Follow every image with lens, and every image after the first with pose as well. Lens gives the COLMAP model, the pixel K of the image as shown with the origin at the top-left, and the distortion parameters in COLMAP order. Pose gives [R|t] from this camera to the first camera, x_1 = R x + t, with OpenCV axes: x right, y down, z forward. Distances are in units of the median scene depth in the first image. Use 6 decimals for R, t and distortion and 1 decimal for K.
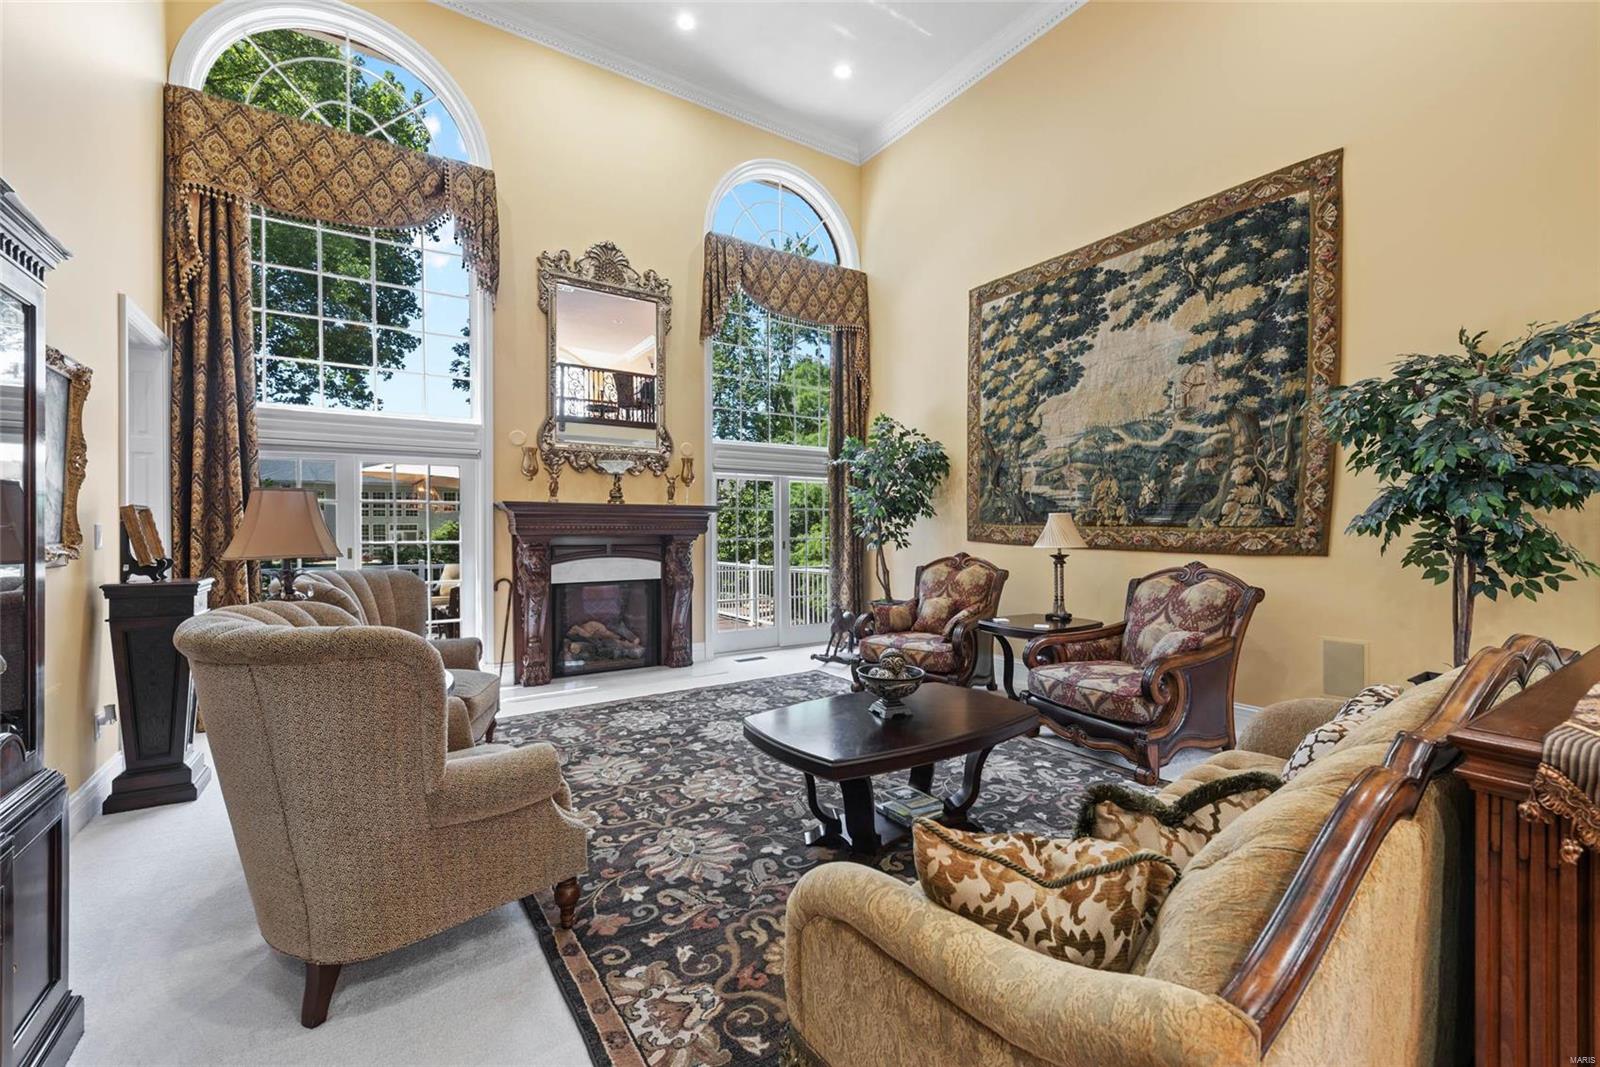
lens RADIAL K [[671.7, 0, 847.2], [0, 671.7, 522.8], [0, 0, 1]] dist [0.016999, -0.000399]
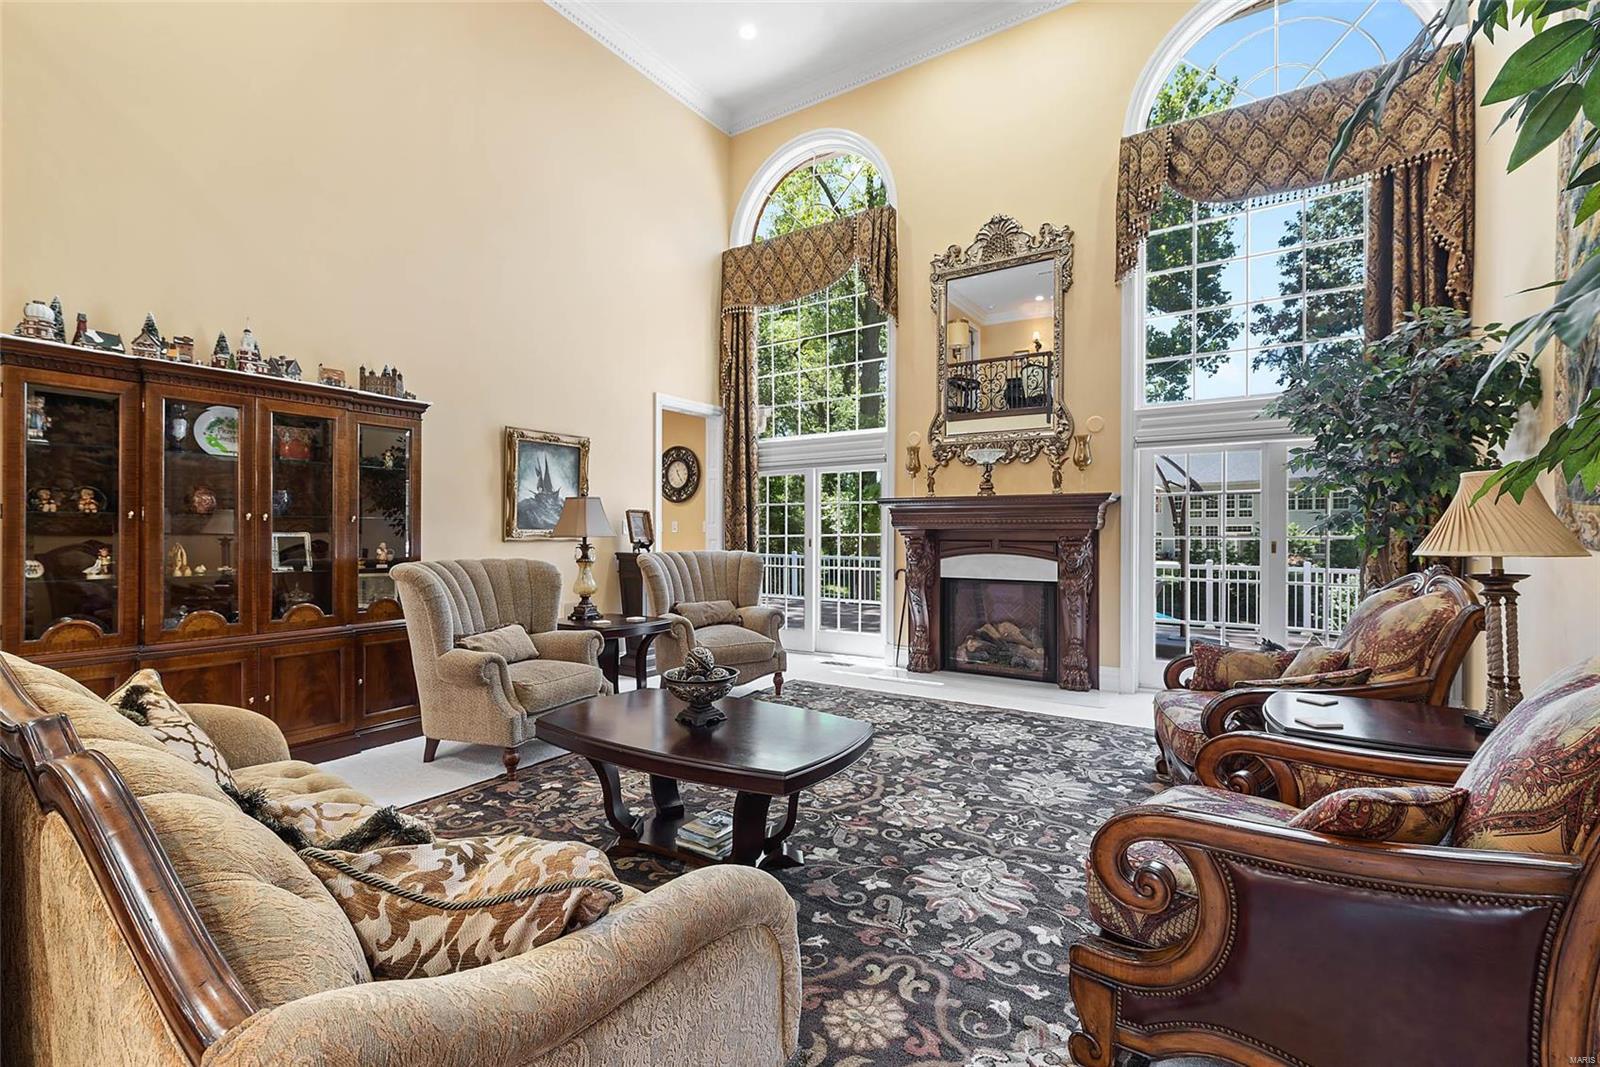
lens RADIAL K [[732.5, 0, 796.2], [0, 732.5, 531.6], [0, 0, 1]] dist [-0.004524, 0.000055]
pose [[0.344794, -0.000178, -0.938678, 0.635296], [0.011000, 0.999932, 0.003851, 0.017227], [0.938614, -0.011654, 0.344773, 0.489095]]
